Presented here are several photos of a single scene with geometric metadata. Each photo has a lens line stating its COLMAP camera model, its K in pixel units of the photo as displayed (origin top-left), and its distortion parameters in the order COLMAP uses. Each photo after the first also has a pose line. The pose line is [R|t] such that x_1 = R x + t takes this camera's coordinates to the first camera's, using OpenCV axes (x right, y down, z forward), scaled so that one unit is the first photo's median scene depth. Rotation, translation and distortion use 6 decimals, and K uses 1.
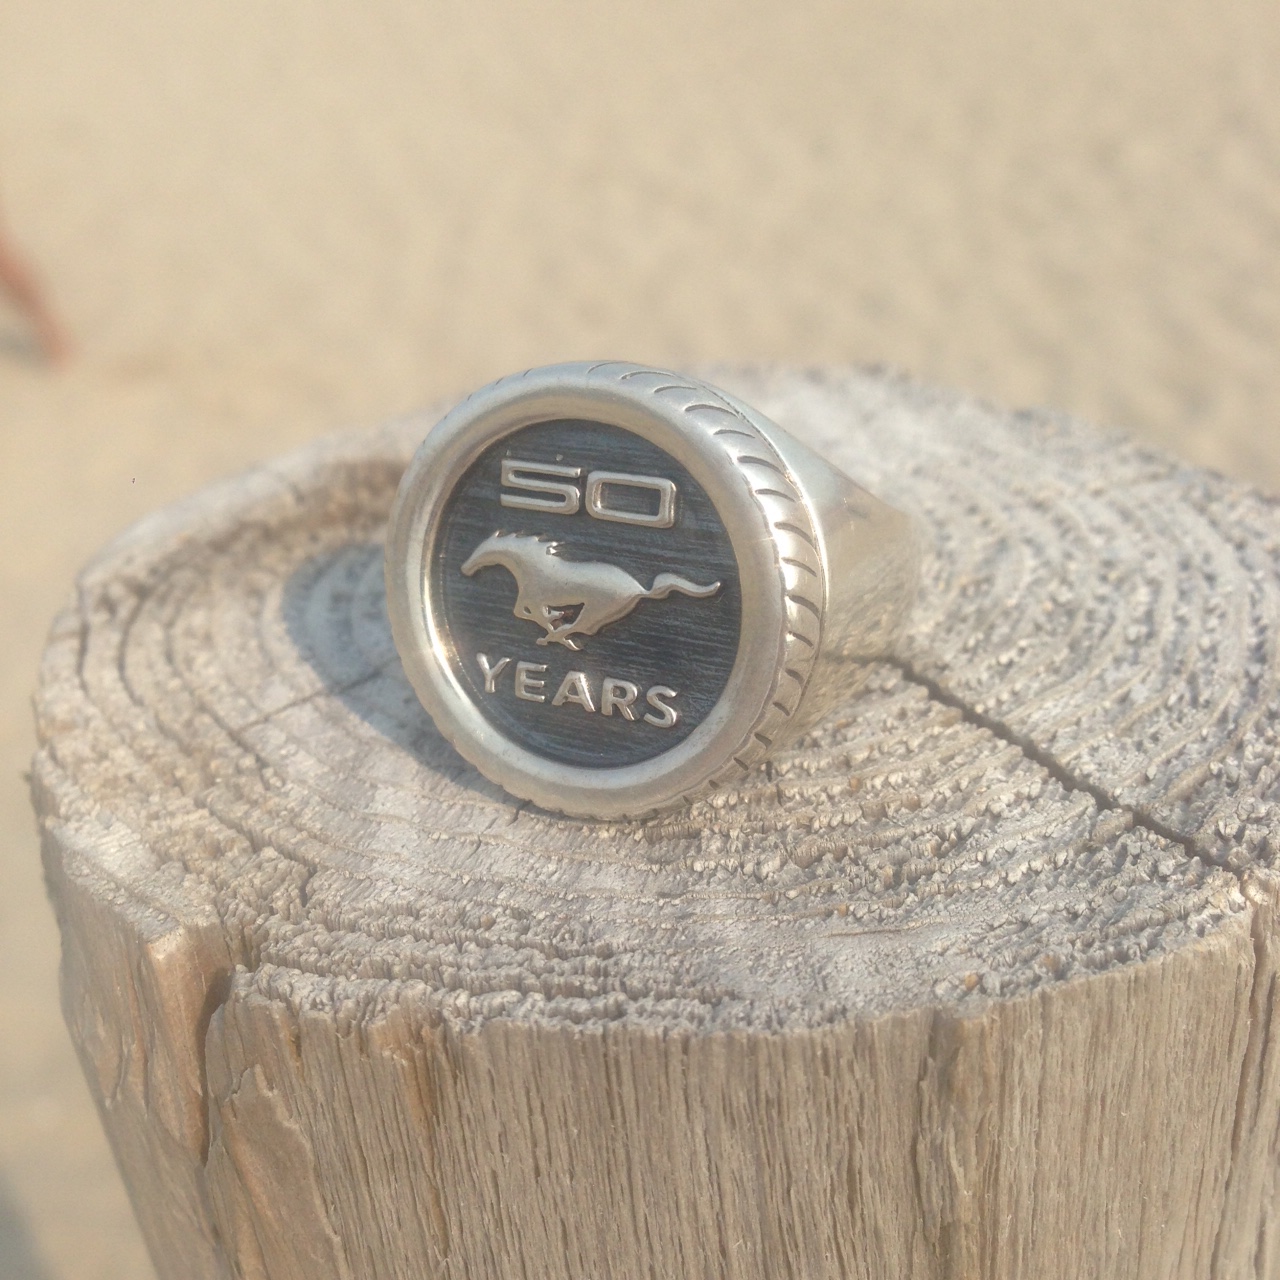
lens RADIAL K [[1716.7, 0, 640.2], [0, 1716.7, 699.4], [0, 0, 1]] dist [0.047389, -0.015244]
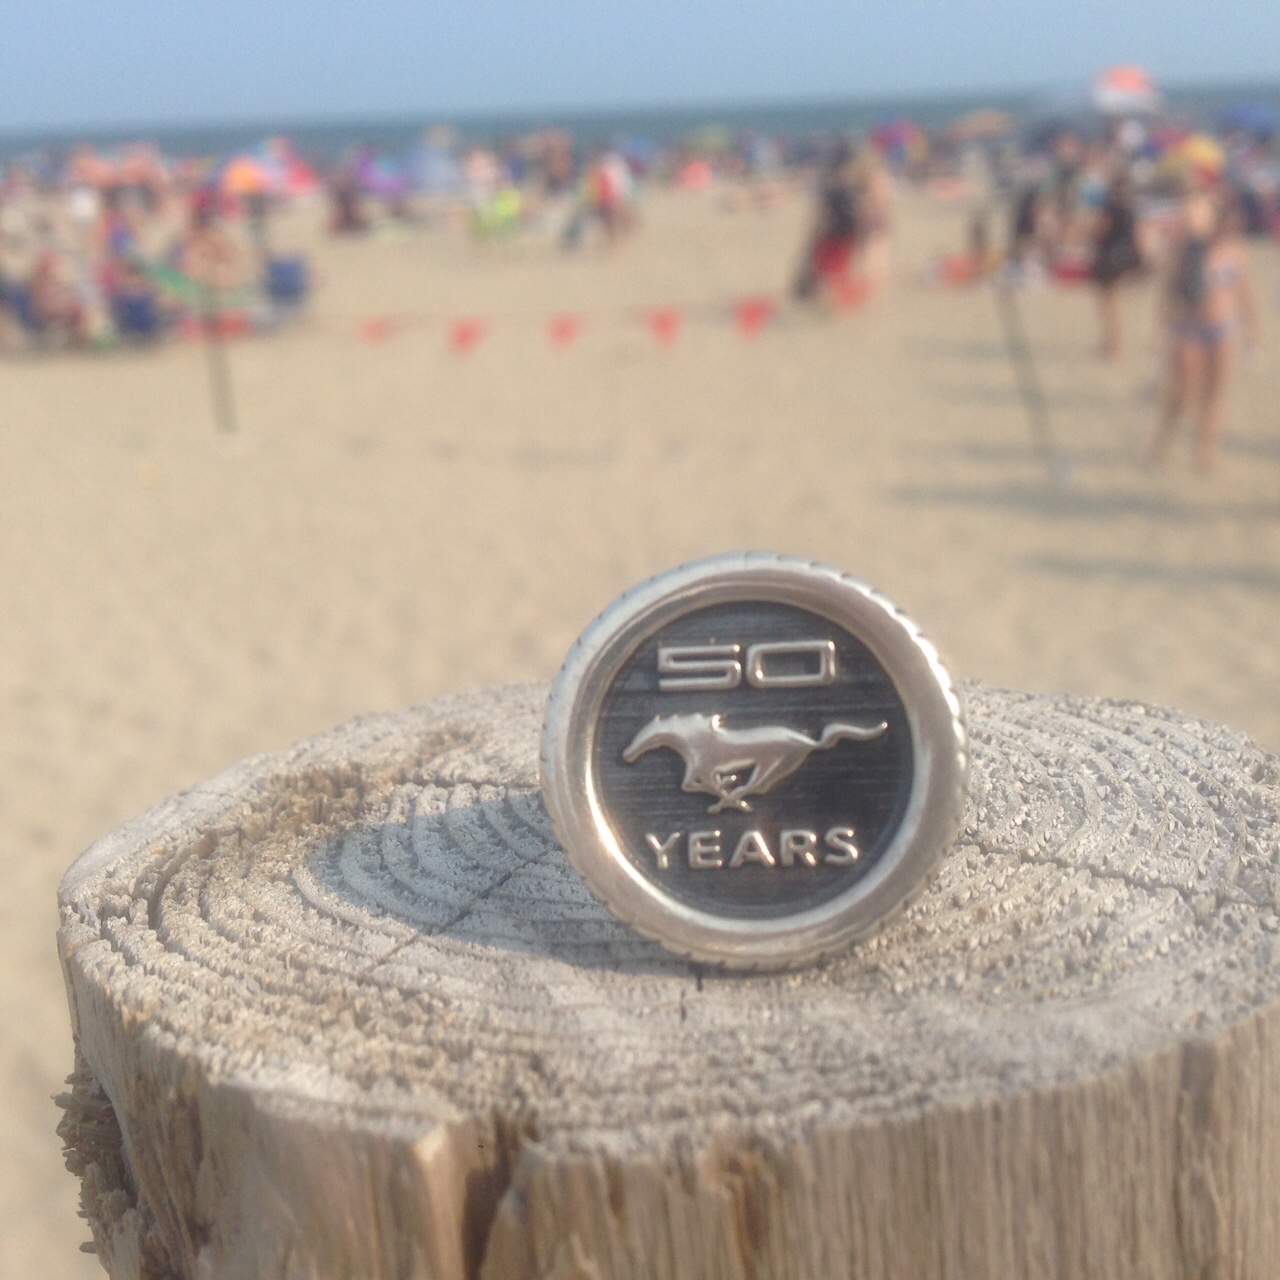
lens RADIAL K [[1716.7, 0, 640.2], [0, 1716.7, 699.4], [0, 0, 1]] dist [0.047389, -0.015244]
pose [[0.934246, -0.077457, 0.348117, -0.480610], [0.176213, 0.948907, -0.261771, 0.179125], [-0.310055, 0.305901, 0.900161, 0.020943]]
